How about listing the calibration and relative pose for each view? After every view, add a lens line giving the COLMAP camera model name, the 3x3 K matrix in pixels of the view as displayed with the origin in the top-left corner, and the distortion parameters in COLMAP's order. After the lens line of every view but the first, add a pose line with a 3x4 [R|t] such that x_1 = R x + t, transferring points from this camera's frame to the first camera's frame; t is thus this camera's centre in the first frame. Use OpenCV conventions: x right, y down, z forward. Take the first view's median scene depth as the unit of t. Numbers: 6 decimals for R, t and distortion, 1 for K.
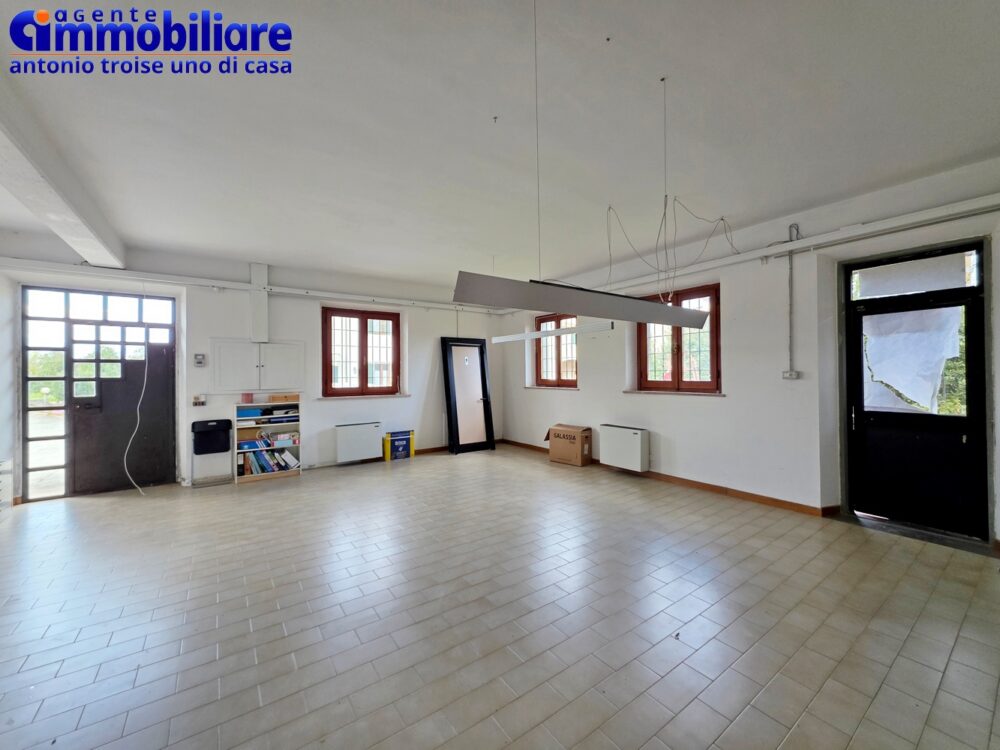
lens RADIAL K [[404.6, 0, 501.2], [0, 404.6, 372.5], [0, 0, 1]] dist [0.003706, 0.000130]
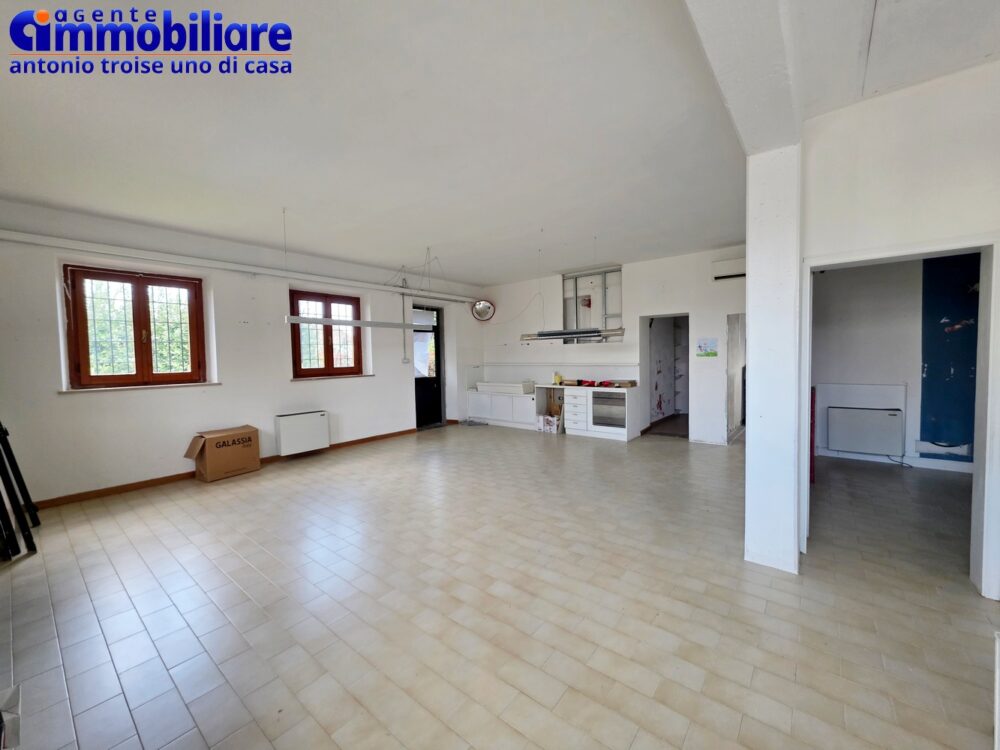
lens RADIAL K [[404.6, 0, 497.8], [0, 404.6, 371.2], [0, 0, 1]] dist [0.003706, 0.000130]
pose [[-0.268817, -0.033600, 0.962605, -0.949590], [0.017546, 0.999055, 0.039772, -0.008809], [-0.963032, 0.027582, -0.267973, 0.877970]]
